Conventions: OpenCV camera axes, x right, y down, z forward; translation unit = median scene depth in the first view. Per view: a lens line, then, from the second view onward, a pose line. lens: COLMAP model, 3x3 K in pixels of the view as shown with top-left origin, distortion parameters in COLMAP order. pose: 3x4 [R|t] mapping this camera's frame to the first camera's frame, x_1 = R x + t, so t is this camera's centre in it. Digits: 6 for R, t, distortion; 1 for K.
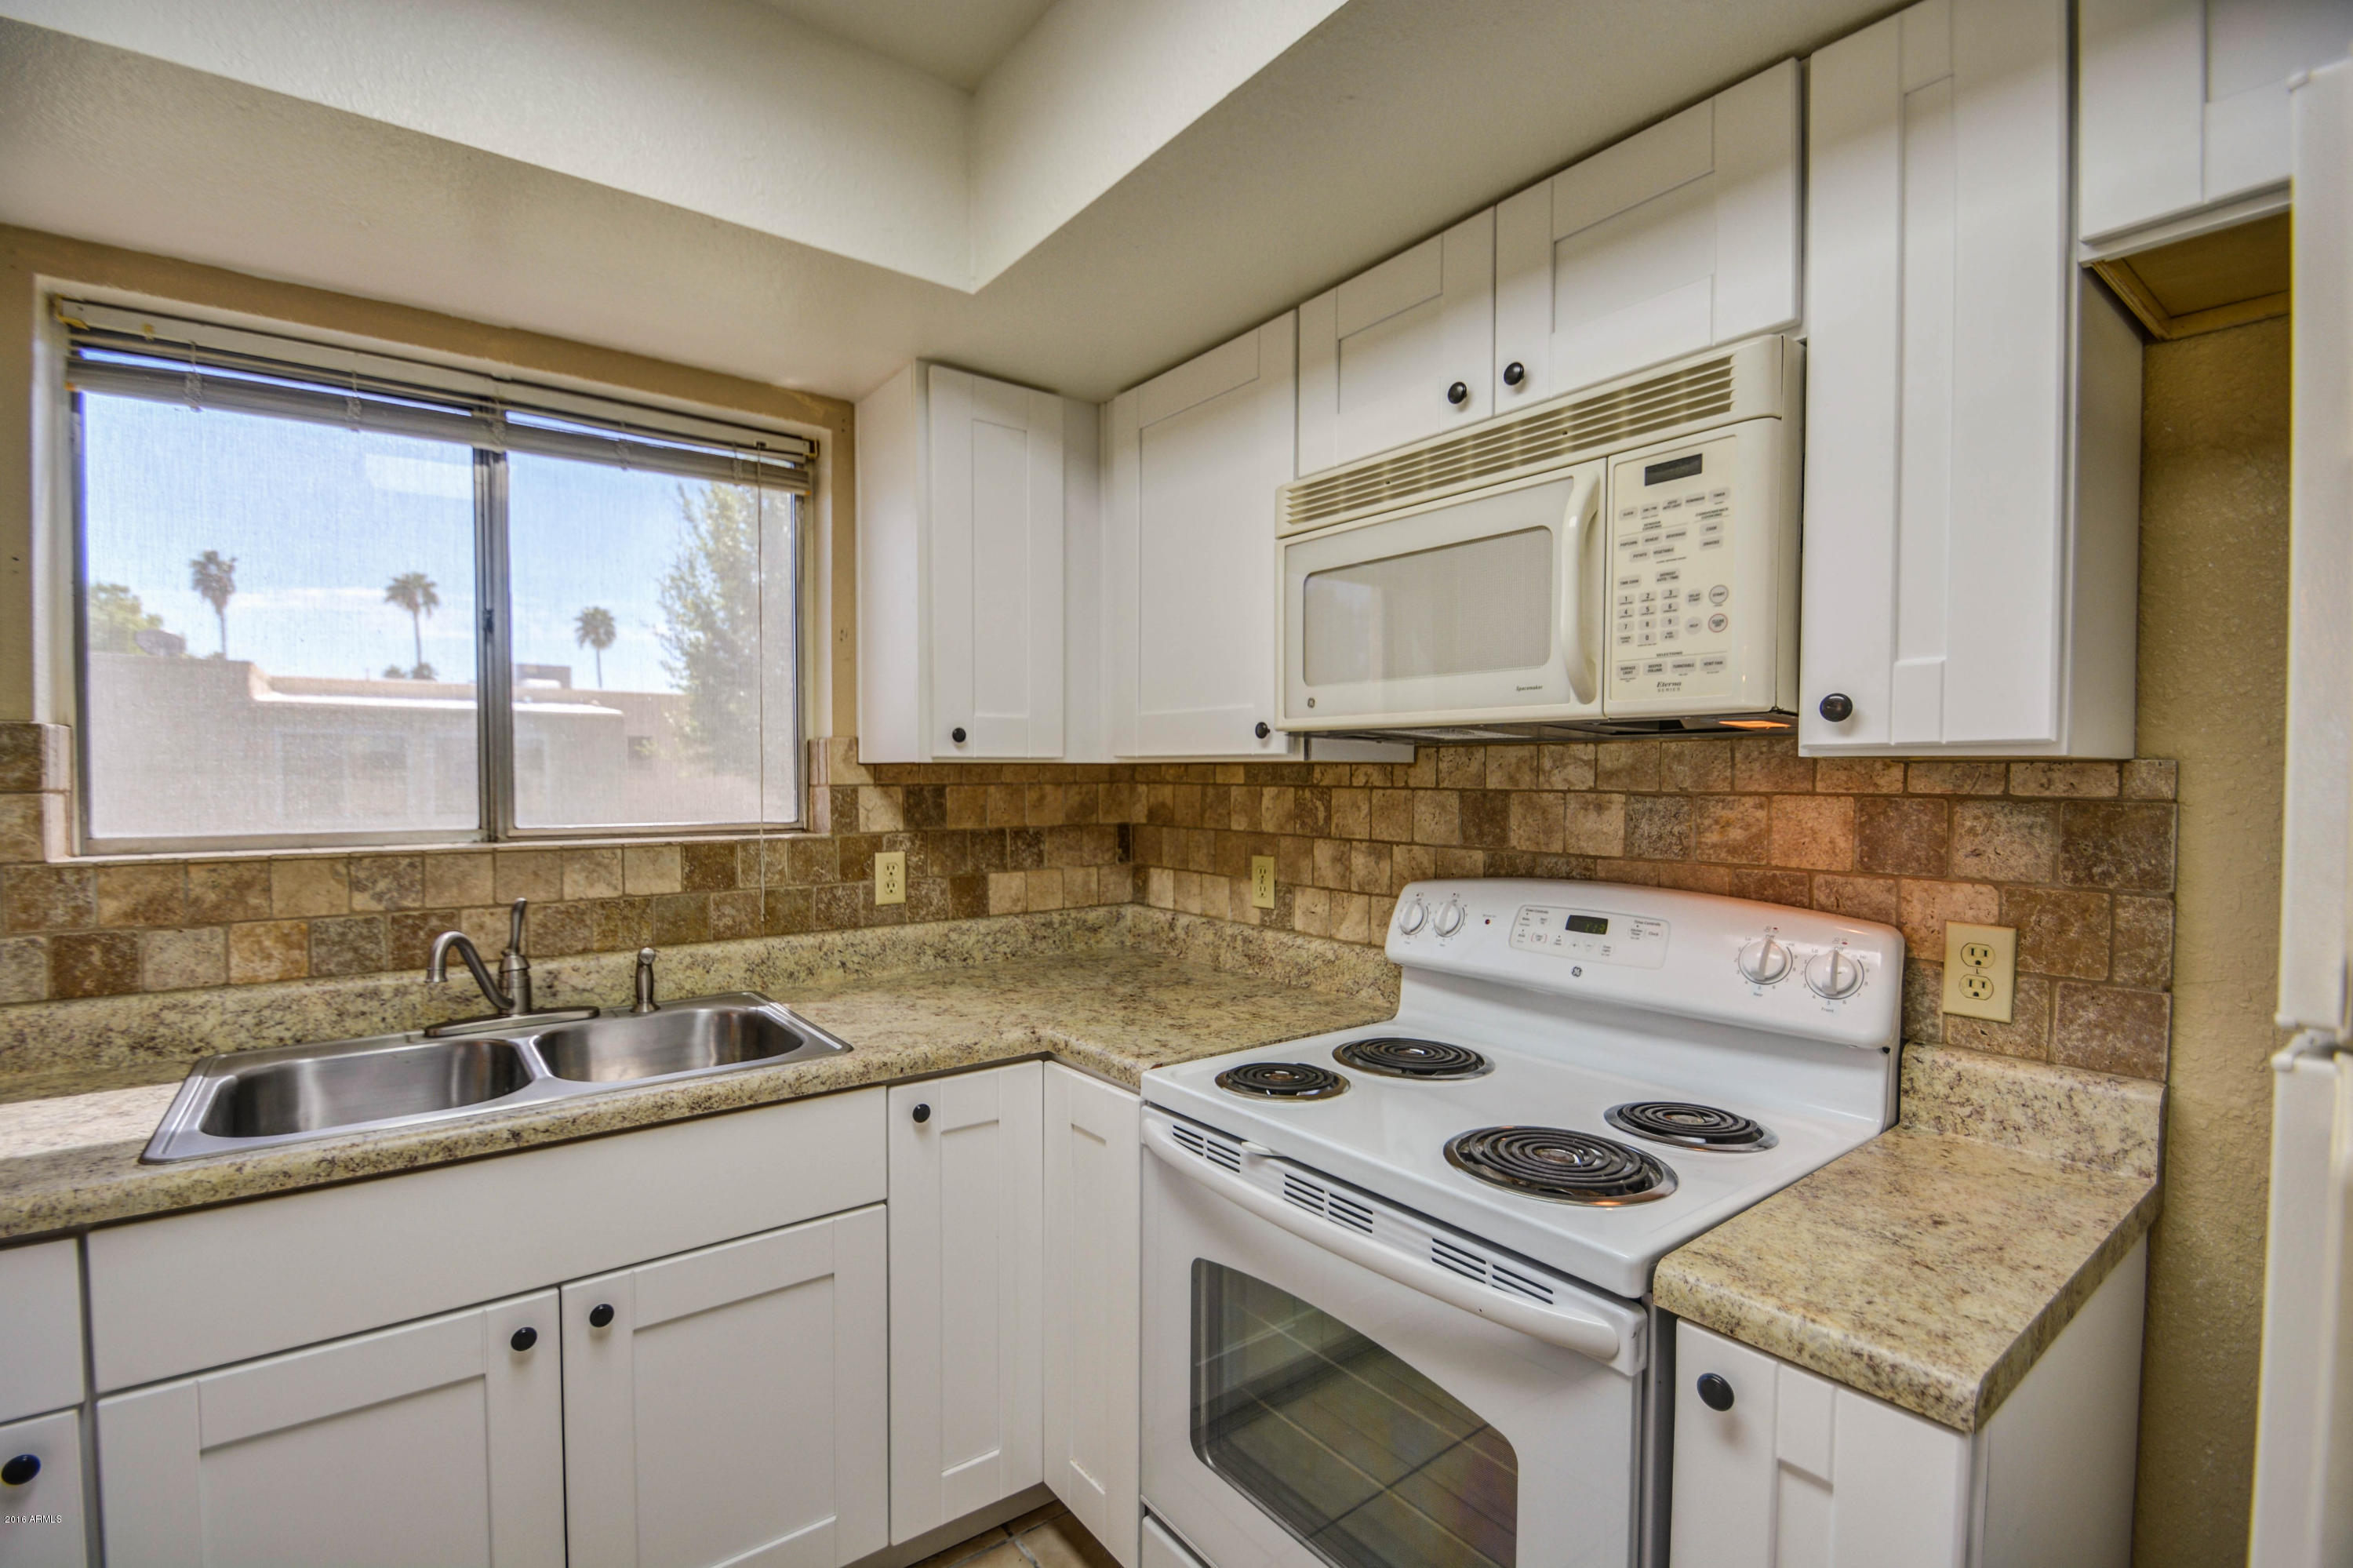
lens RADIAL K [[1062.9, 0, 1154.3], [0, 1062.9, 804.2], [0, 0, 1]] dist [0.007475, -0.012581]
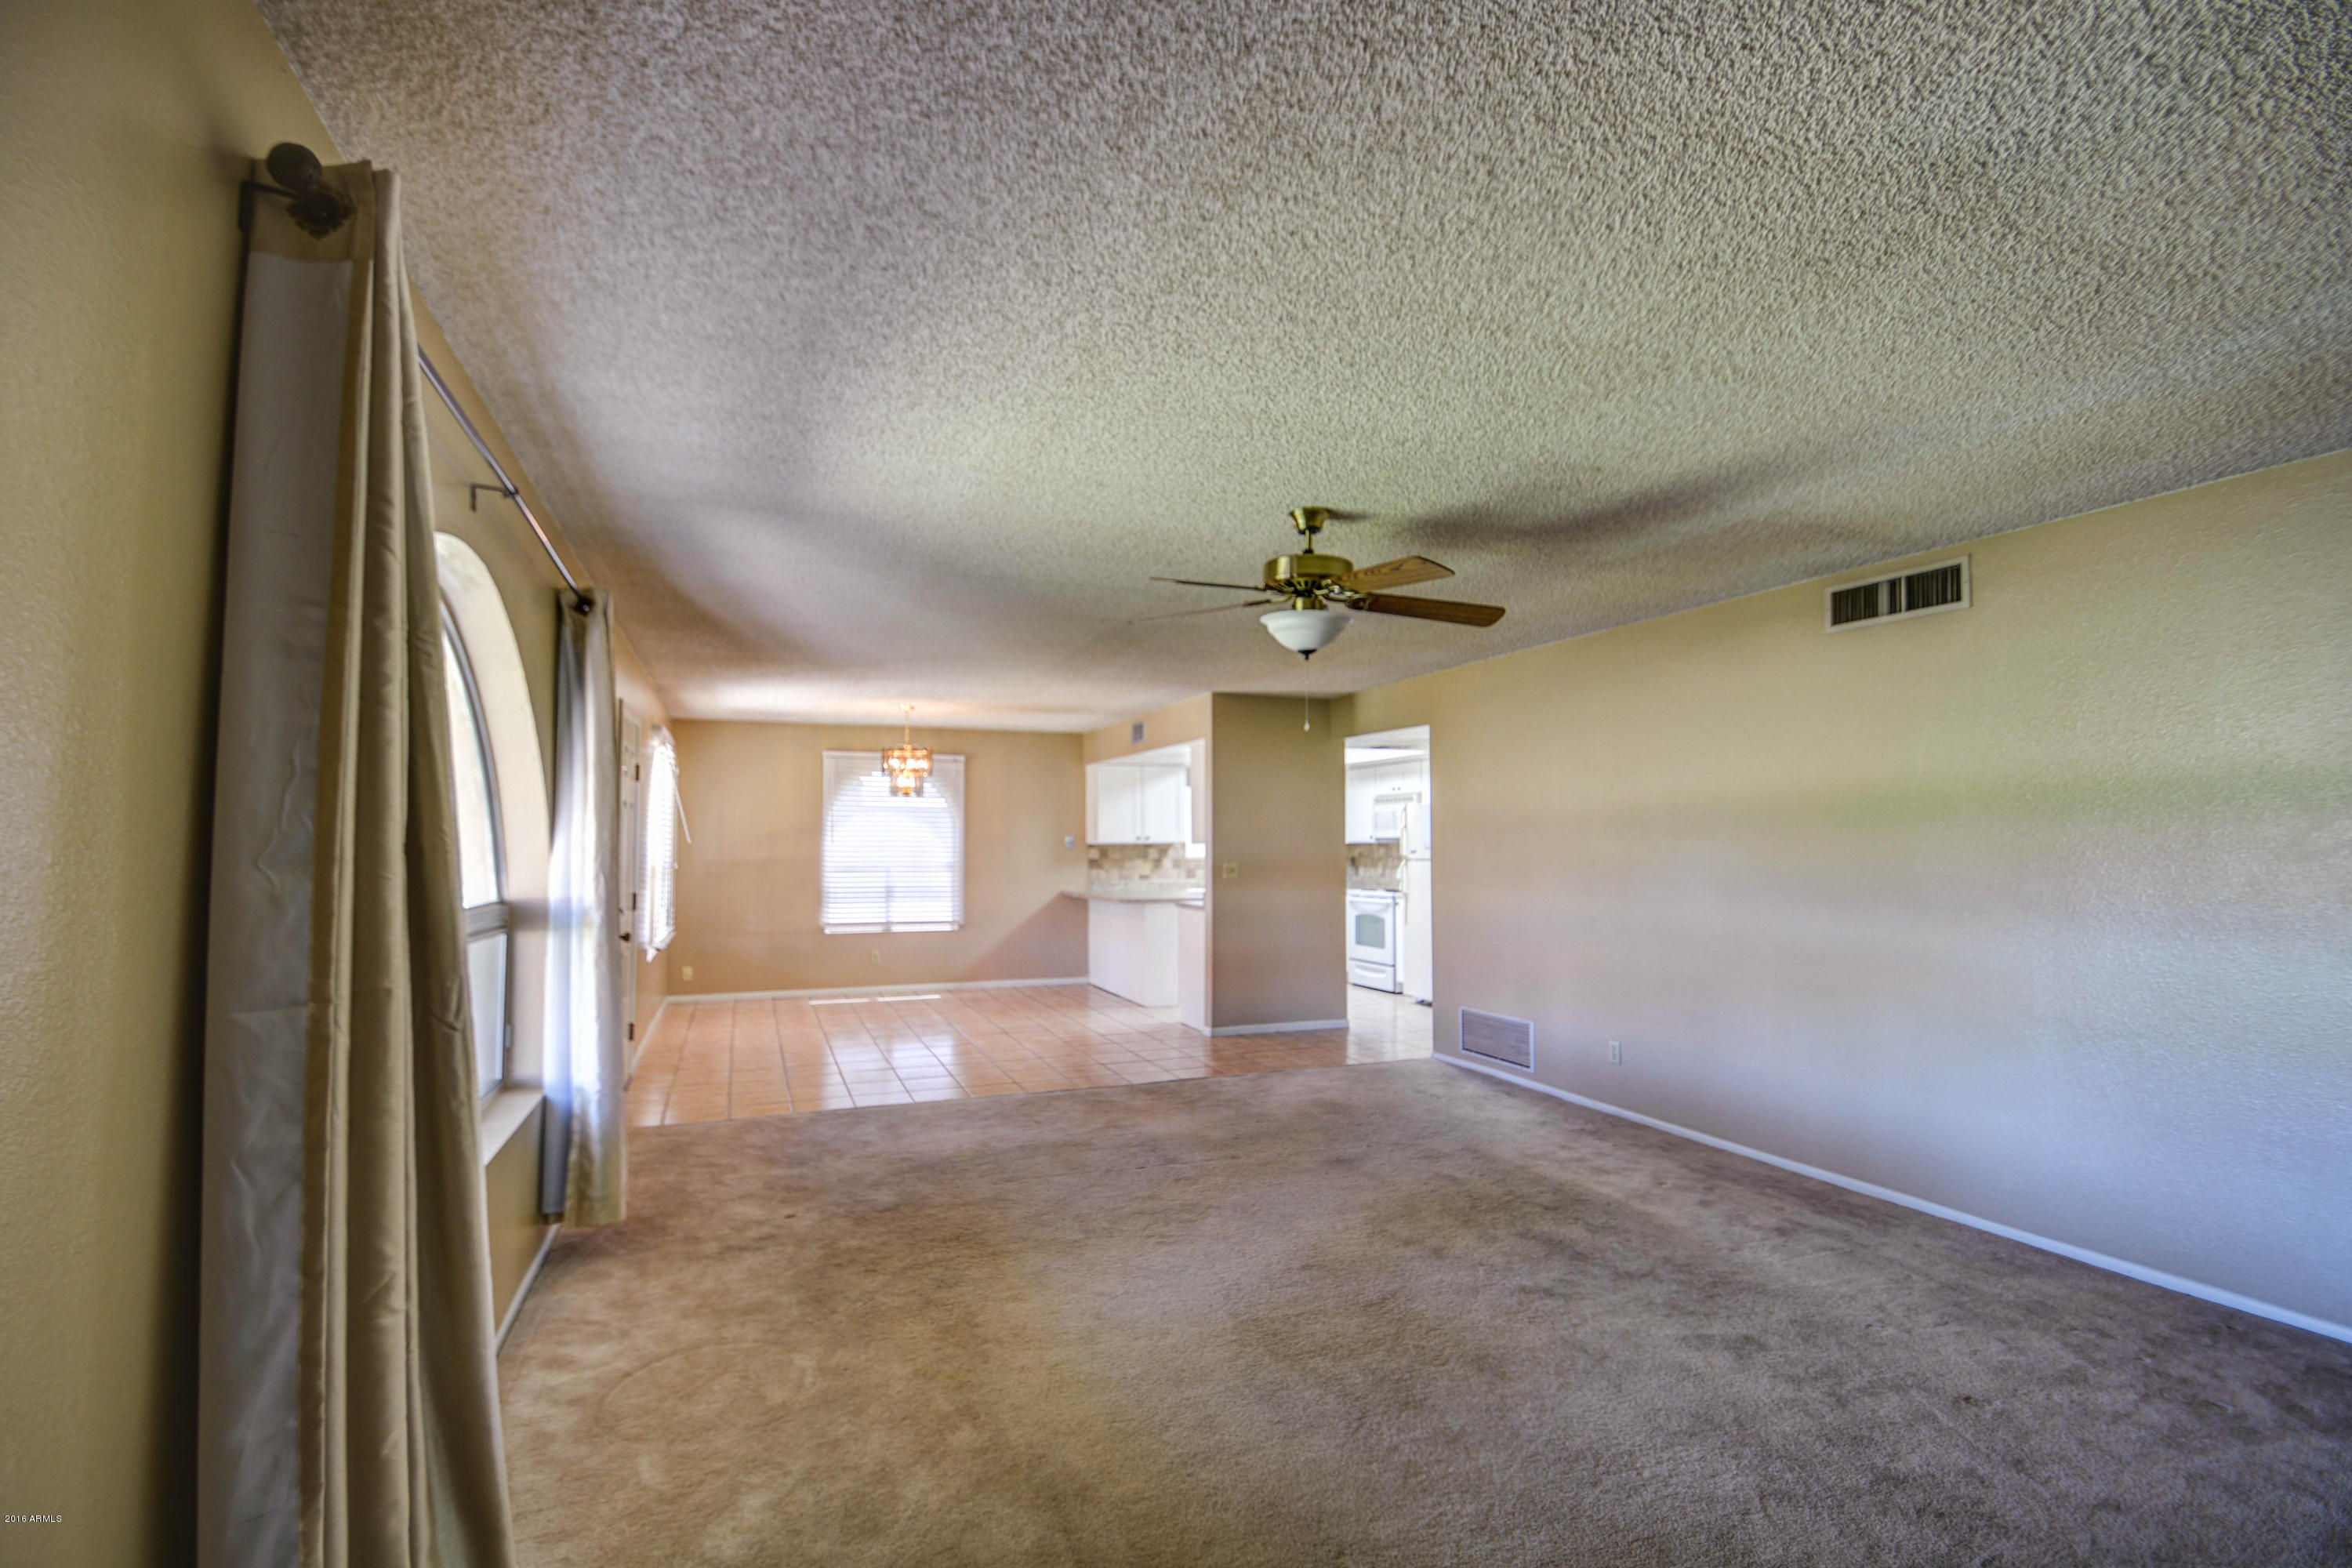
lens RADIAL K [[1062.4, 0, 1139.6], [0, 1062.4, 797.1], [0, 0, 1]] dist [0.007475, -0.012581]
pose [[0.962214, -0.016655, -0.271784, 0.435067], [-0.003866, 0.997191, -0.074797, 0.138699], [0.272266, 0.073021, 0.959447, -4.545228]]
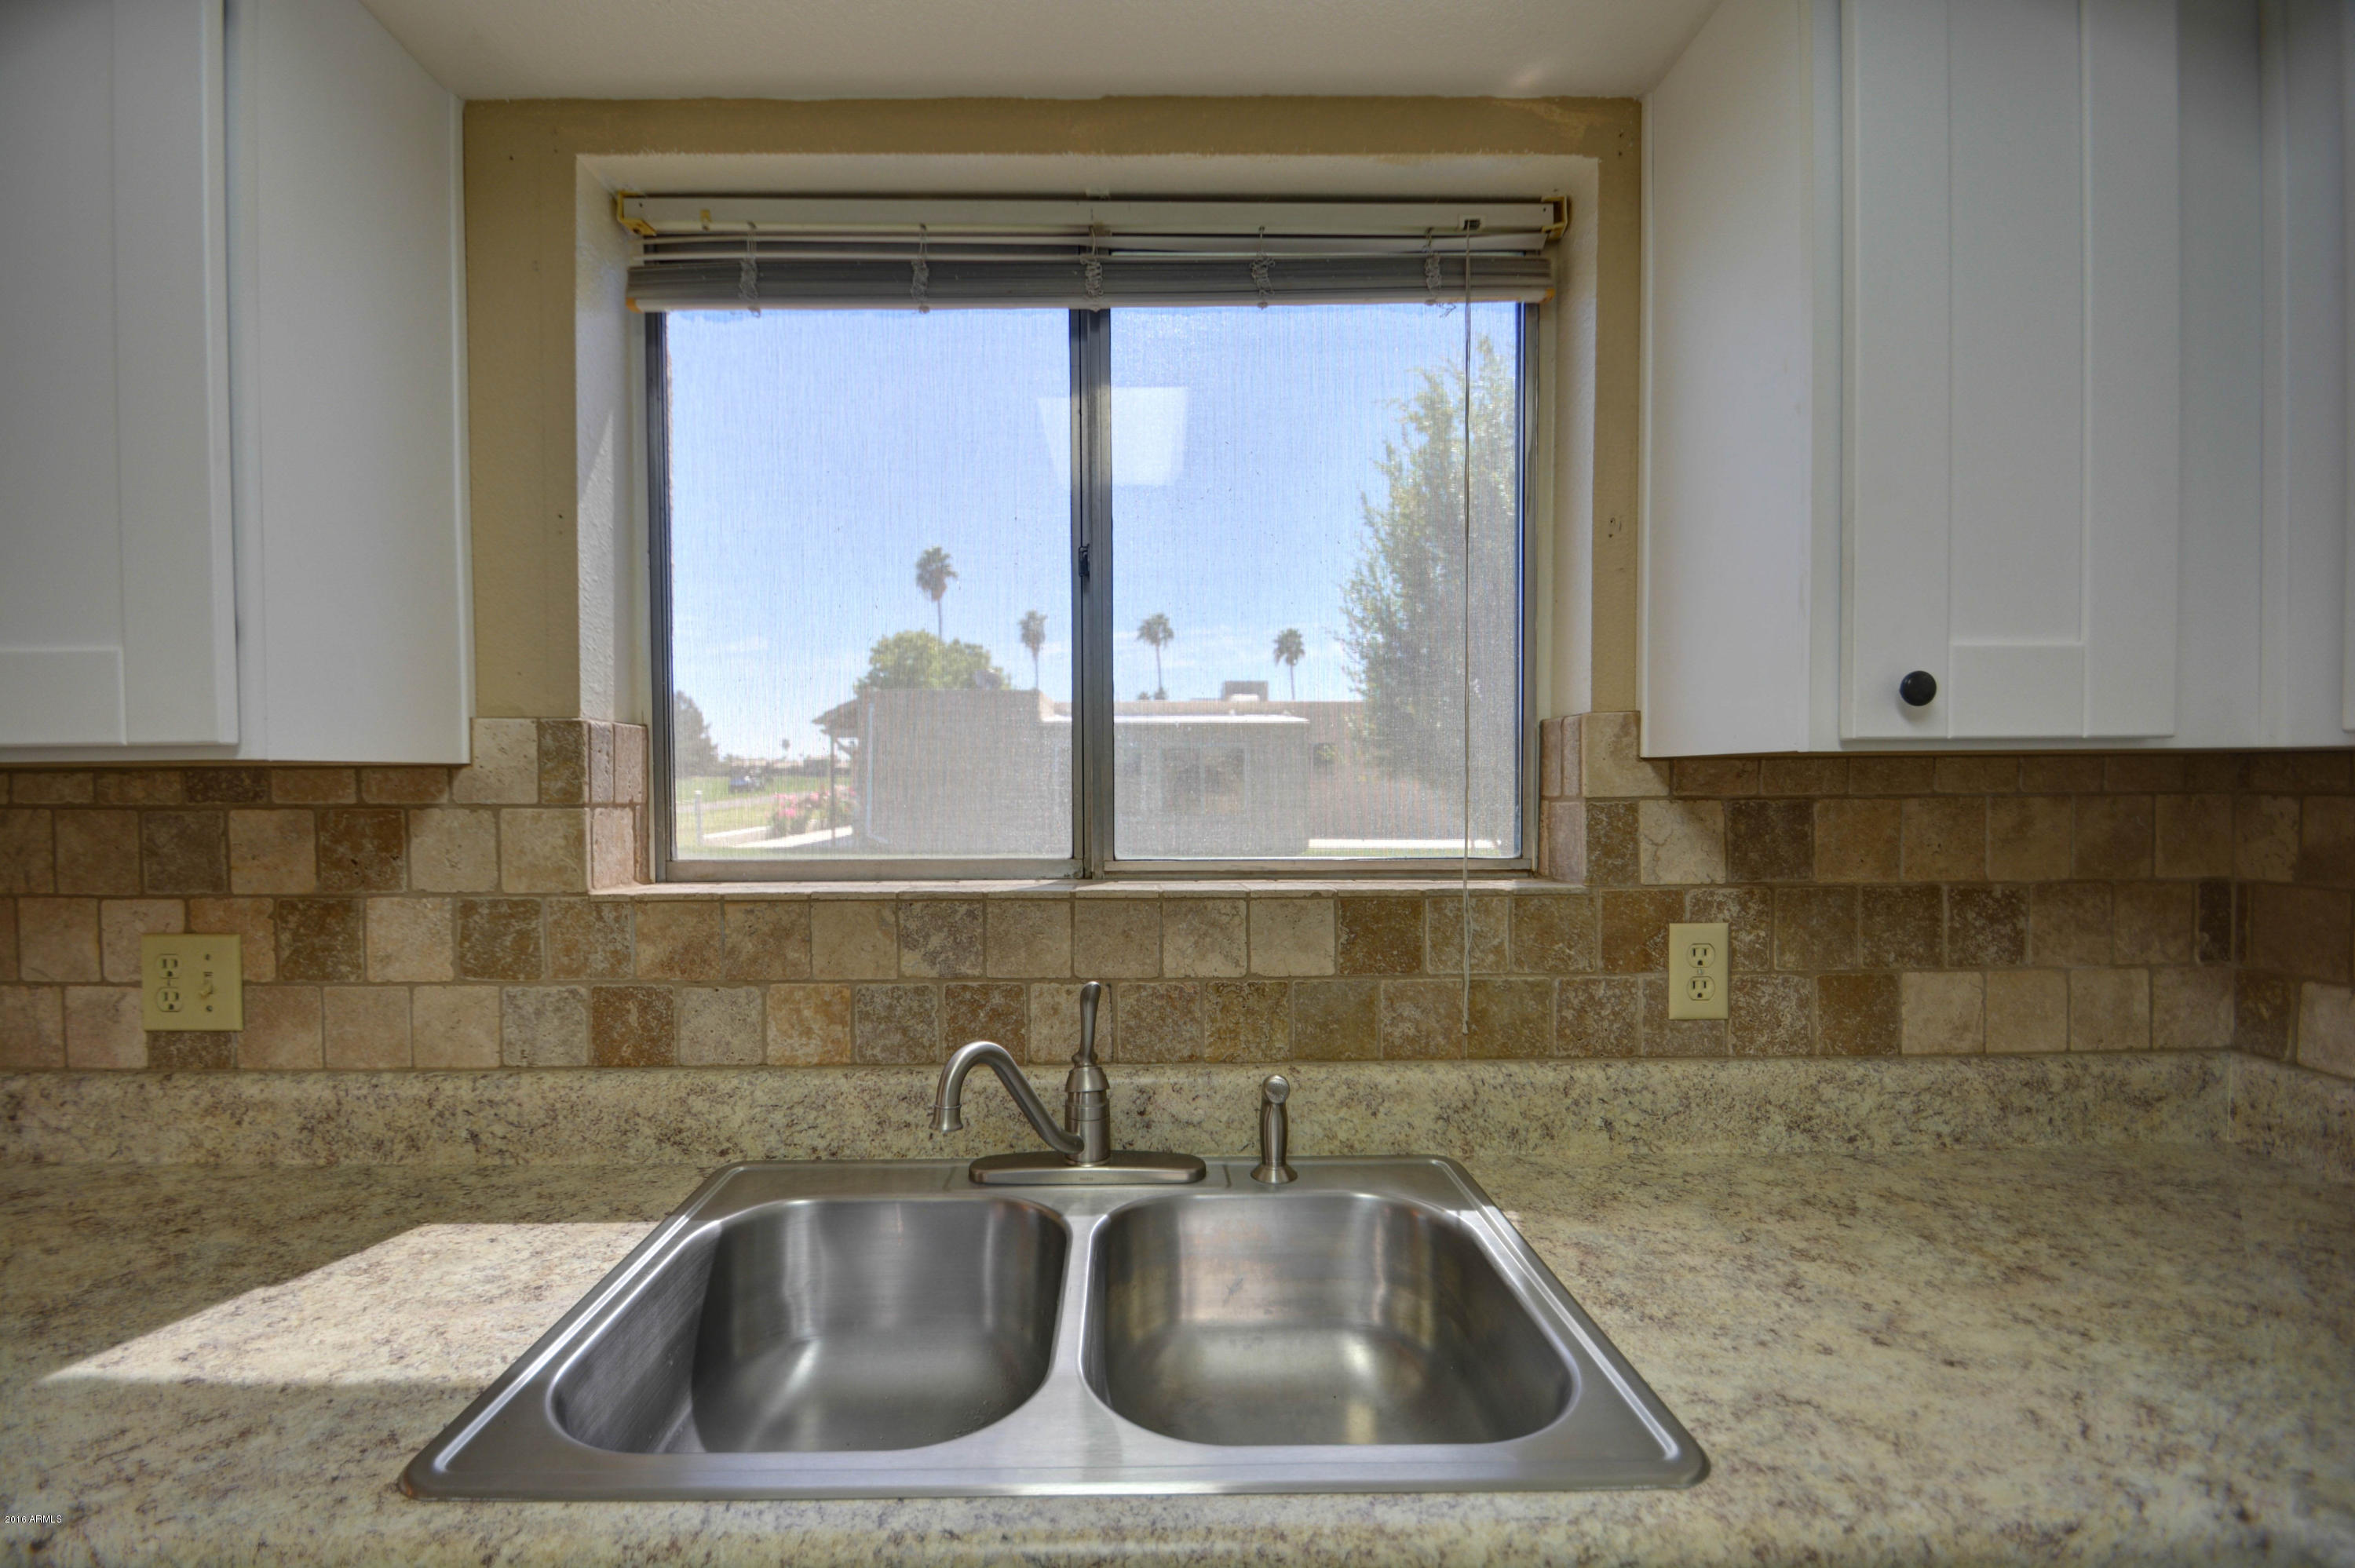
lens RADIAL K [[1063.6, 0, 1134.3], [0, 1063.6, 811.0], [0, 0, 1]] dist [0.007475, -0.012581]
pose [[0.808856, 0.012646, -0.587871, -0.191136], [-0.010744, 0.999920, 0.006728, -0.013863], [0.587909, 0.000874, 0.808927, 0.464236]]
